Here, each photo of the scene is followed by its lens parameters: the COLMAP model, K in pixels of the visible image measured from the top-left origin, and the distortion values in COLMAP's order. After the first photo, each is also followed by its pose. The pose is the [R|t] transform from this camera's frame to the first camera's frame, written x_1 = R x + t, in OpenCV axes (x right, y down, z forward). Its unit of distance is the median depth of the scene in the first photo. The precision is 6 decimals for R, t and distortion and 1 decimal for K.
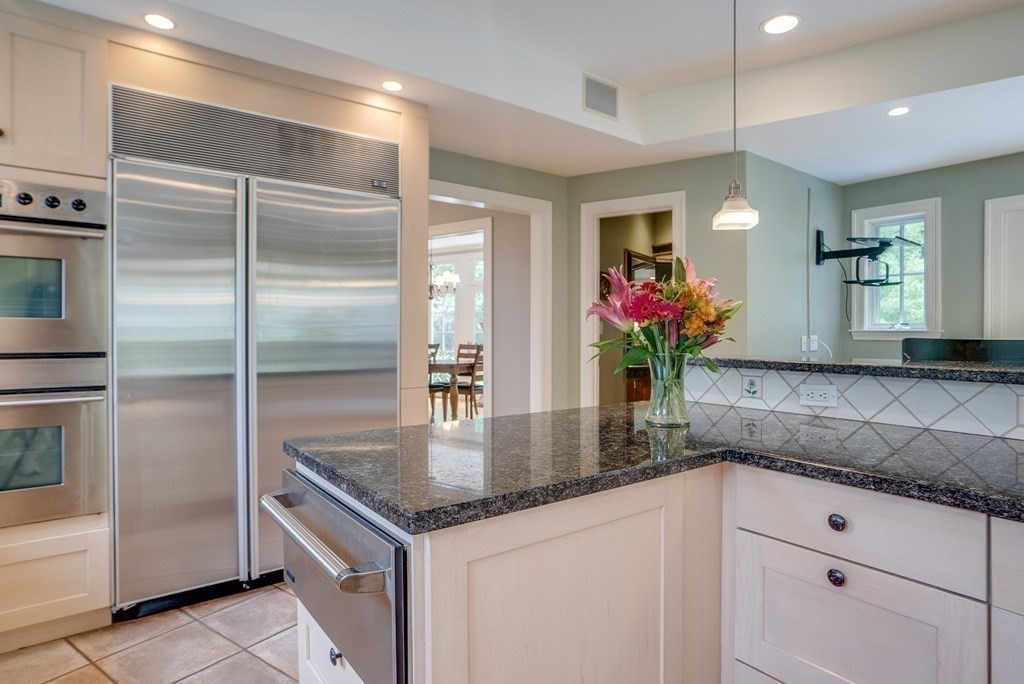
lens RADIAL K [[552.7, 0, 513.5], [0, 552.7, 338.7], [0, 0, 1]] dist [-0.005294, 0.002166]
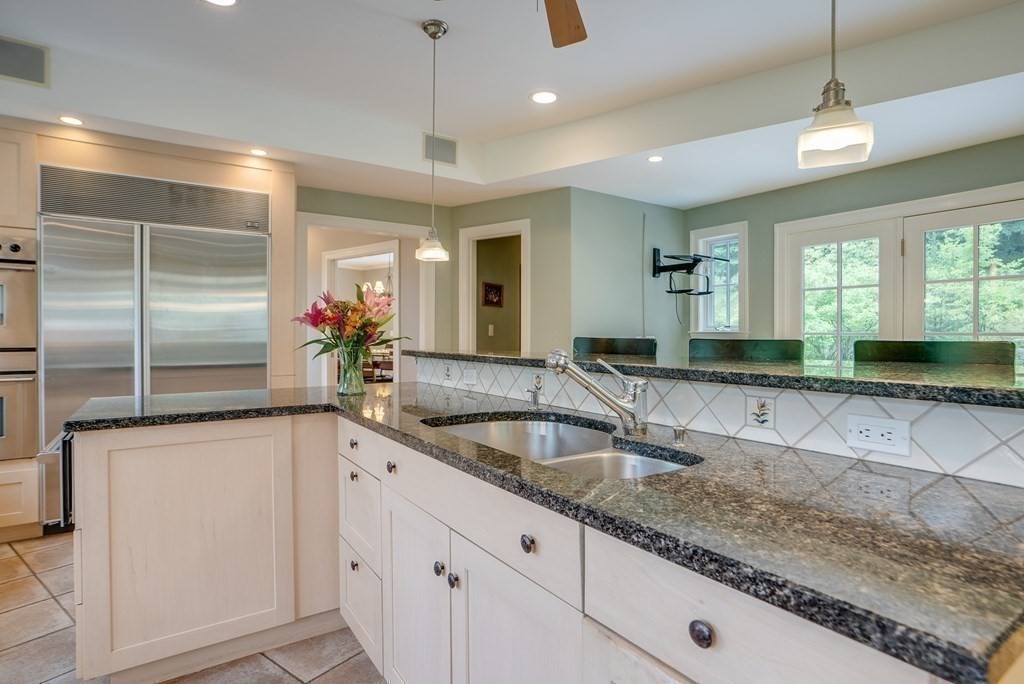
lens RADIAL K [[533.7, 0, 511.1], [0, 533.7, 340.7], [0, 0, 1]] dist [0.003402, 0.004420]
pose [[0.997364, -0.000577, -0.072553, 0.481236], [0.000526, 1.000000, -0.000725, 0.005652], [0.072553, 0.000684, 0.997364, -0.255662]]
